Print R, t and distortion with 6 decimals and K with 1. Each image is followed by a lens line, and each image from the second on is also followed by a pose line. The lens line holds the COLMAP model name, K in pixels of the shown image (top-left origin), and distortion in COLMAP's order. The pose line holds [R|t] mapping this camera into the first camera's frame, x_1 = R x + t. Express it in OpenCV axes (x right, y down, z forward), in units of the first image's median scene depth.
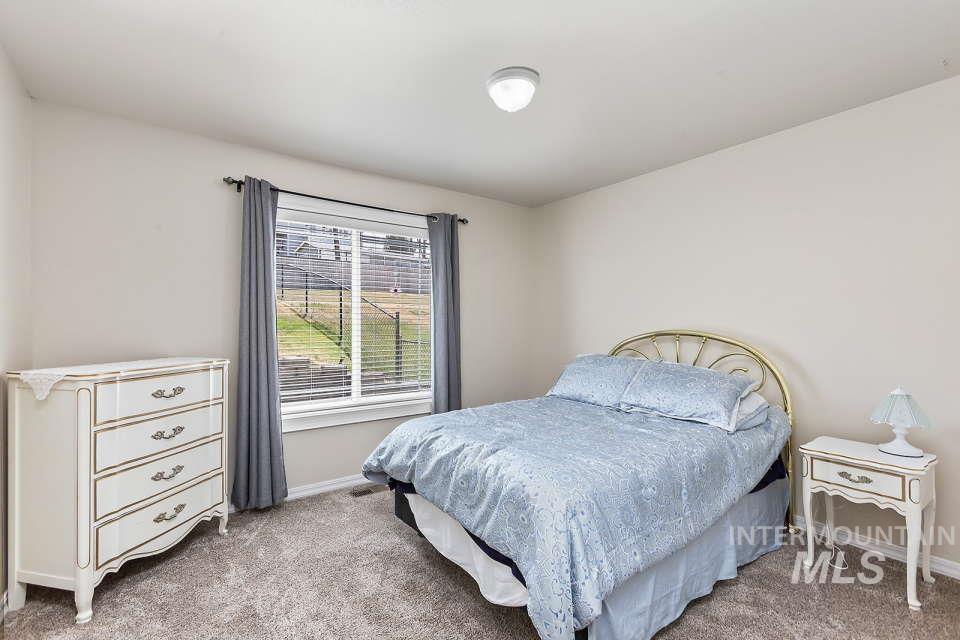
lens RADIAL K [[438.8, 0, 481.0], [0, 438.8, 321.4], [0, 0, 1]] dist [0.000849, 0.001650]
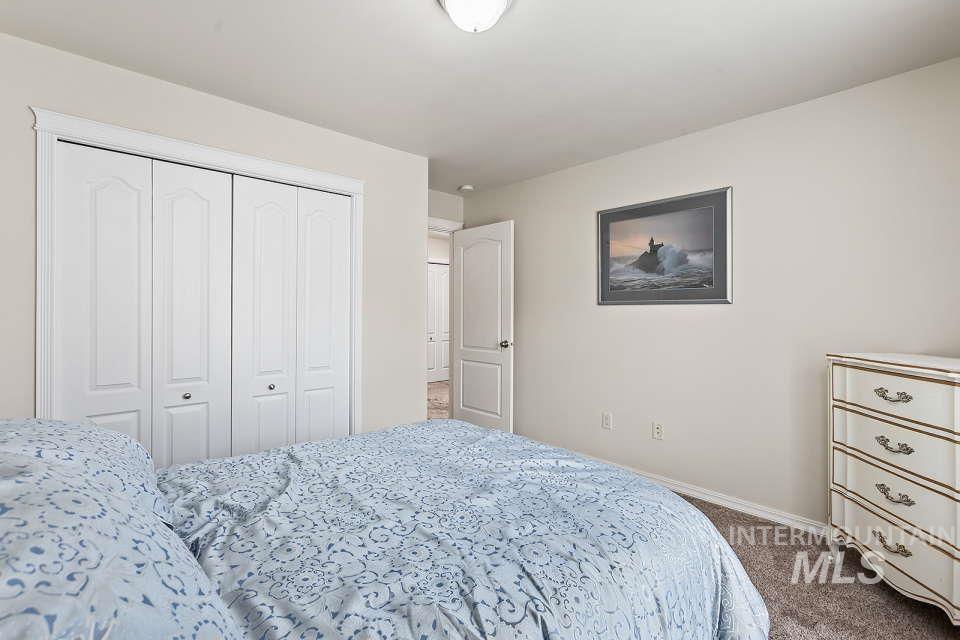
lens RADIAL K [[438.8, 0, 480.8], [0, 438.8, 318.8], [0, 0, 1]] dist [0.000849, 0.001650]
pose [[-0.997393, -0.010207, -0.071439, 0.118255], [-0.009900, 0.999940, -0.004641, 0.031220], [0.071482, -0.003922, -0.997434, 1.805329]]
